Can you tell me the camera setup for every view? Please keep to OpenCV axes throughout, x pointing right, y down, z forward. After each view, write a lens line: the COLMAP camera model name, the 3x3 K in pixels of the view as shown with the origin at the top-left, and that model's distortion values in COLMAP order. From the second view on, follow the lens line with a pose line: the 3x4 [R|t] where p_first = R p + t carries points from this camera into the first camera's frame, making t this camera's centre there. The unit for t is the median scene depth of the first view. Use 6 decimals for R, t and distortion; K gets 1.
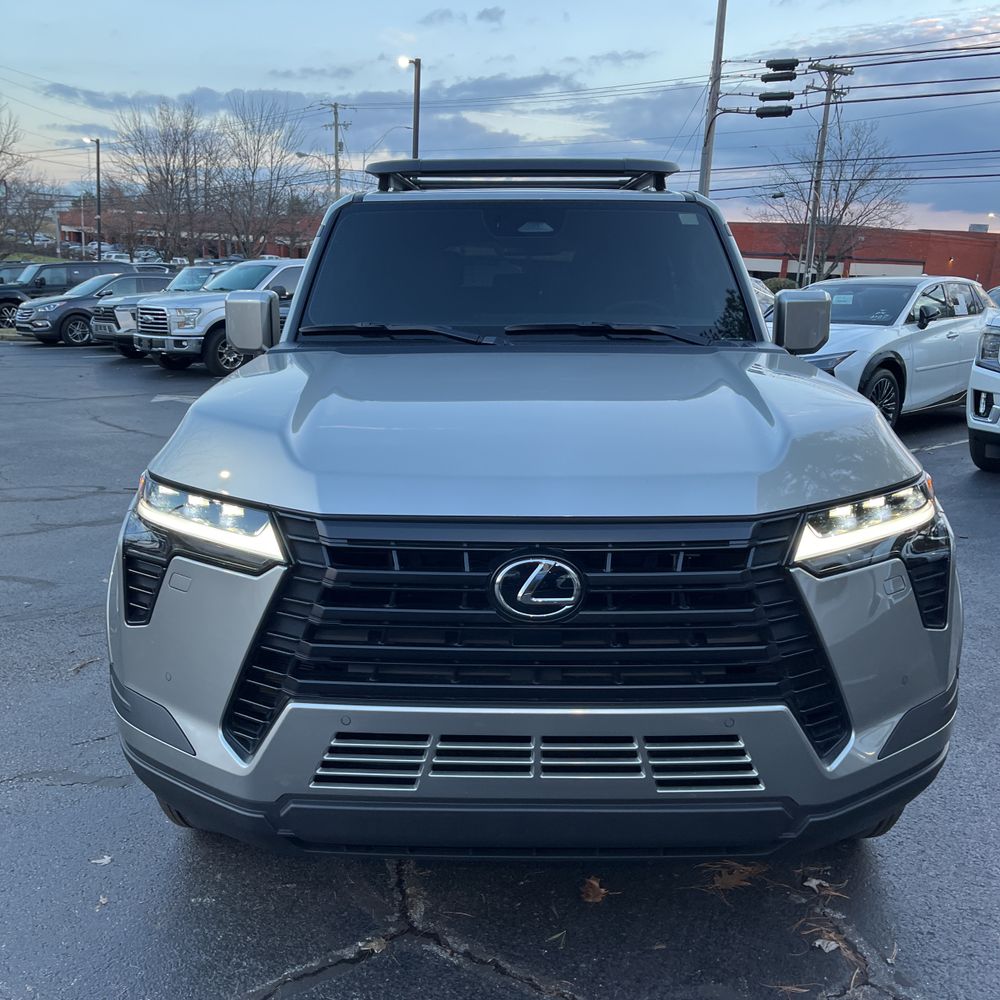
lens RADIAL K [[1033.0, 0, 482.3], [0, 1033.0, 504.2], [0, 0, 1]] dist [0.070555, -0.099695]
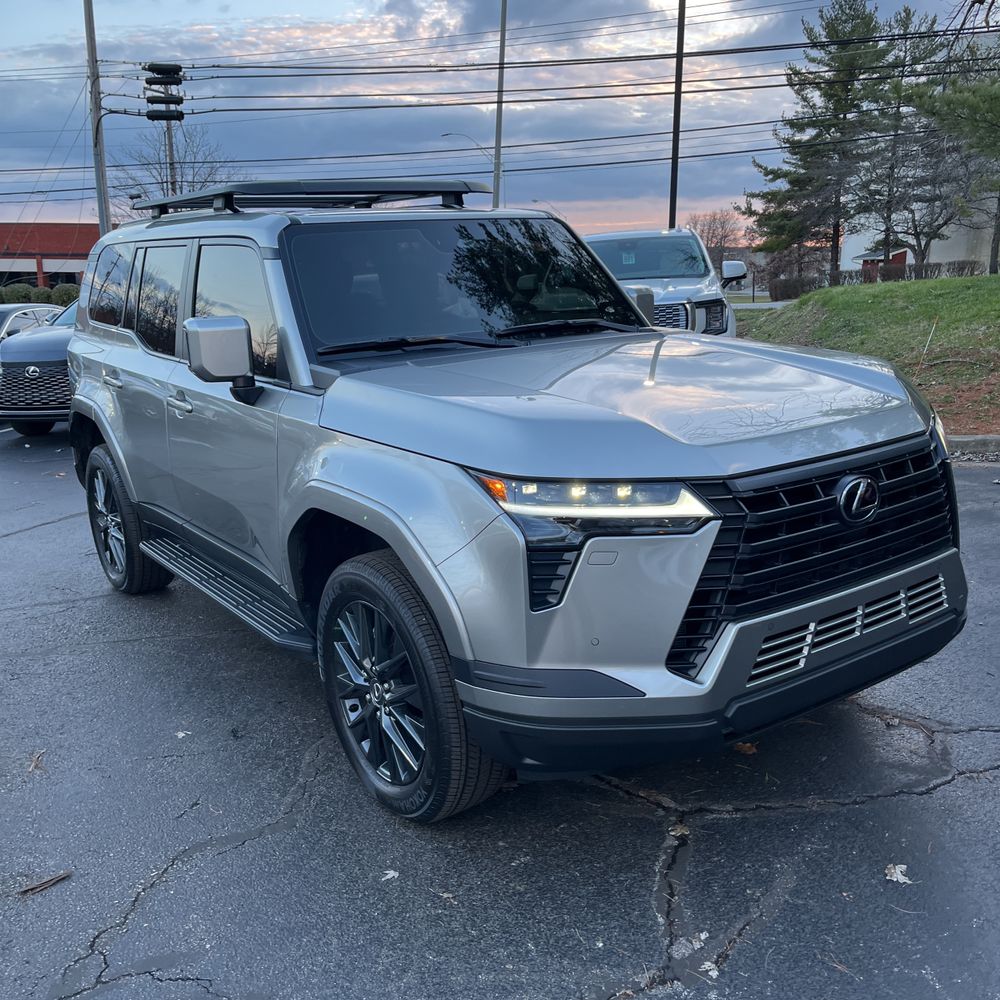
lens RADIAL K [[1038.6, 0, 485.2], [0, 1038.6, 499.1], [0, 0, 1]] dist [0.079664, -0.098728]
pose [[0.804302, -0.172751, 0.568555, -0.147216], [0.175646, 0.983170, 0.050252, -0.010187], [-0.567667, 0.059447, 0.821109, 0.014593]]
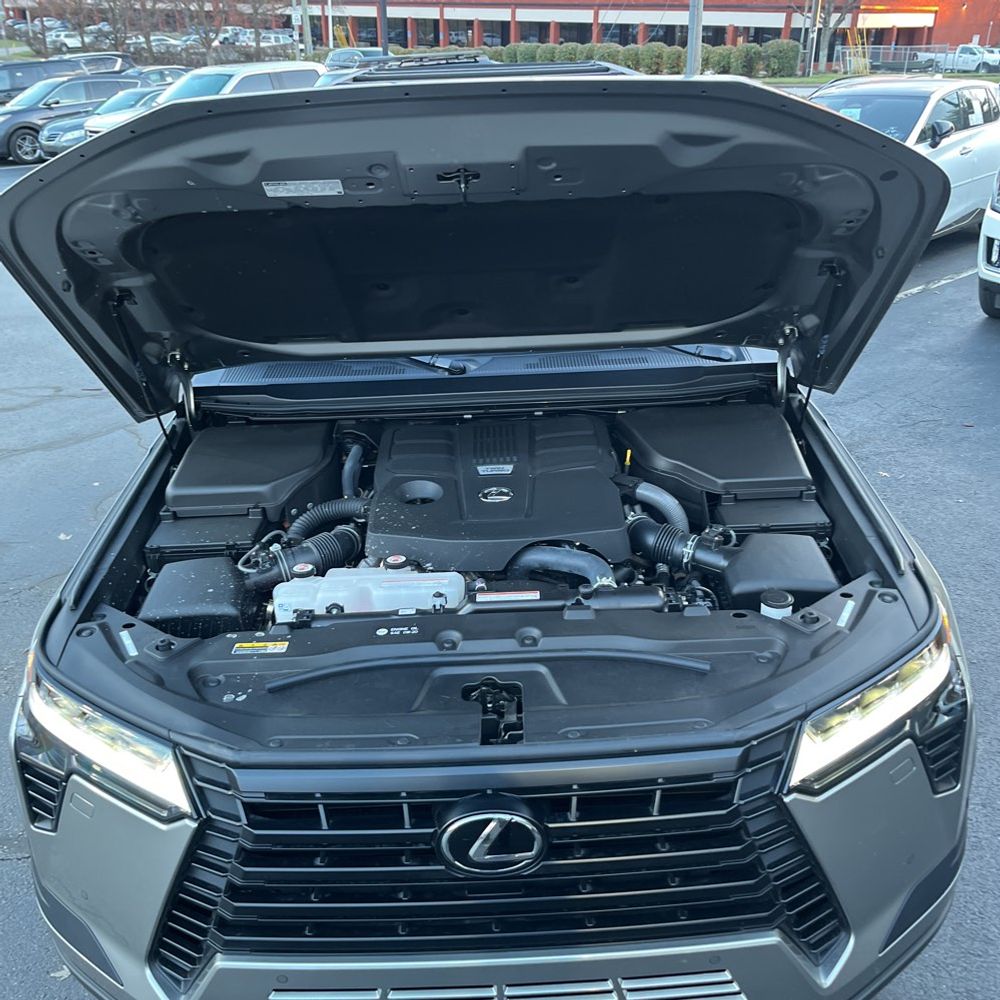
lens RADIAL K [[1023.0, 0, 505.3], [0, 1023.0, 499.9], [0, 0, 1]] dist [0.094601, -0.131244]
pose [[0.998691, -0.048804, 0.015326, 0.008260], [0.044517, 0.976780, 0.209571, -0.047065], [-0.025198, -0.208614, 0.977673, 0.028188]]
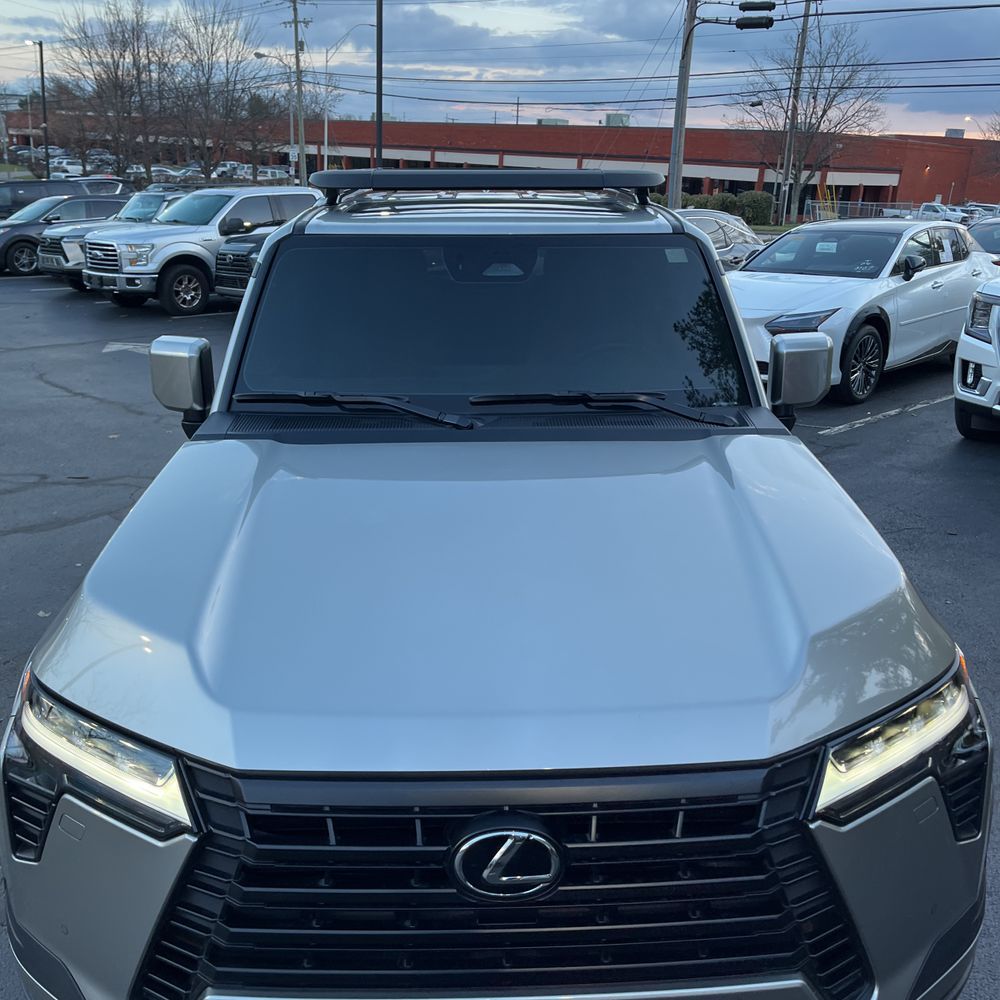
lens RADIAL K [[1027.2, 0, 505.8], [0, 1027.2, 508.1], [0, 0, 1]] dist [0.074279, -0.094941]
pose [[0.998868, -0.016478, 0.044621, 0.002630], [0.012189, 0.995427, 0.094745, -0.034674], [-0.045978, -0.094094, 0.994501, 0.026830]]
